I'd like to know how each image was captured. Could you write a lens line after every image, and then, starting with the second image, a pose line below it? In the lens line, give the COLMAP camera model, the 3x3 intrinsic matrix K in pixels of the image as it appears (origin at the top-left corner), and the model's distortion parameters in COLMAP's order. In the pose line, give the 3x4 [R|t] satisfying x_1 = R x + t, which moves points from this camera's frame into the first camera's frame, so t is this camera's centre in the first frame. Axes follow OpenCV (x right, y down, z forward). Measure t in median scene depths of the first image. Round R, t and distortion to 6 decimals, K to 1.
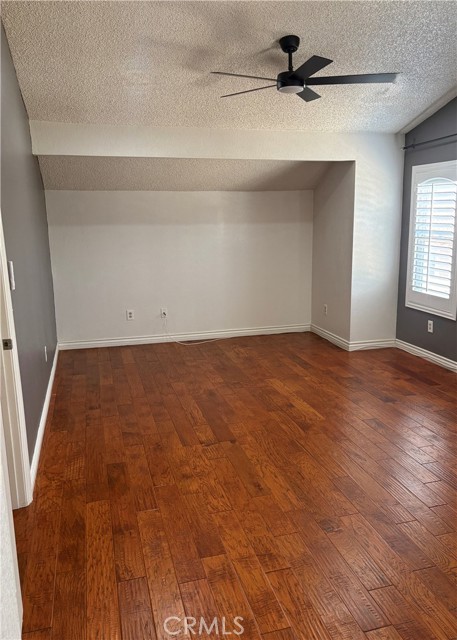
lens RADIAL K [[522.1, 0, 228.5], [0, 522.1, 320.0], [0, 0, 1]] dist [0.009171, -0.005158]
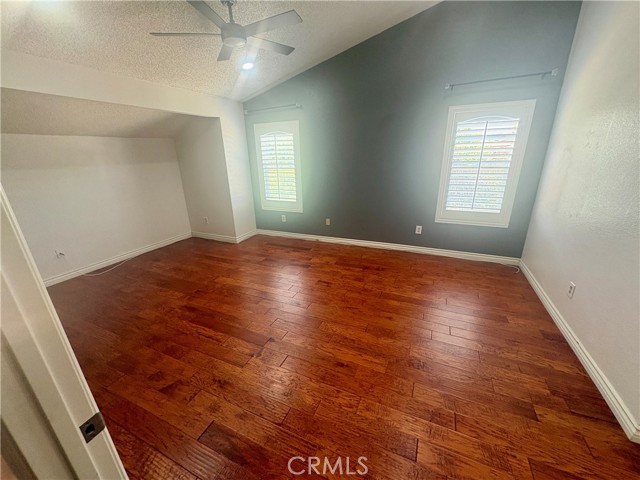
lens RADIAL K [[260.1, 0, 320.0], [0, 260.1, 240.0], [0, 0, 1]] dist [-0.000311, 0.000026]
pose [[0.652026, -0.251513, 0.715264, -0.280464], [0.172825, 0.967844, 0.182784, -0.085732], [-0.738237, 0.004435, 0.674527, 0.463590]]
